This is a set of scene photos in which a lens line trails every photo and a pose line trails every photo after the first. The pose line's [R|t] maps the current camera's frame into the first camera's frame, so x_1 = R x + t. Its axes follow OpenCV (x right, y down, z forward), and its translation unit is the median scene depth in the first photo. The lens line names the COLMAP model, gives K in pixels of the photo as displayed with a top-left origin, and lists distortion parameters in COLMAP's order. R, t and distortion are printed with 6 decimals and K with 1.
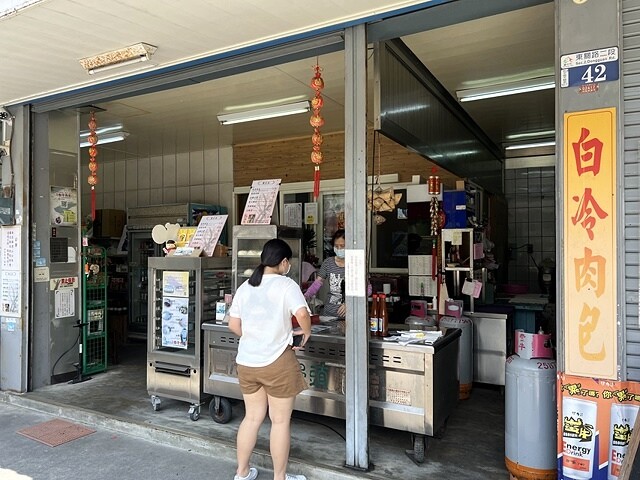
lens RADIAL K [[483.4, 0, 320.0], [0, 483.4, 240.0], [0, 0, 1]] dist [0.061831, -0.000650]
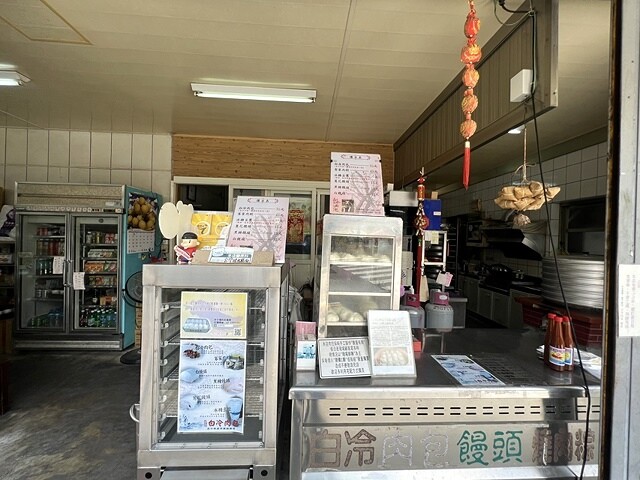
lens RADIAL K [[256.7, 0, 320.4], [0, 256.7, 237.7], [0, 0, 1]] dist [0.001130, 0.000425]
pose [[0.849145, 0.025078, 0.527564, -0.343791], [-0.037799, 0.999196, 0.013342, -0.003396], [-0.526806, -0.031271, 0.849410, 0.688415]]
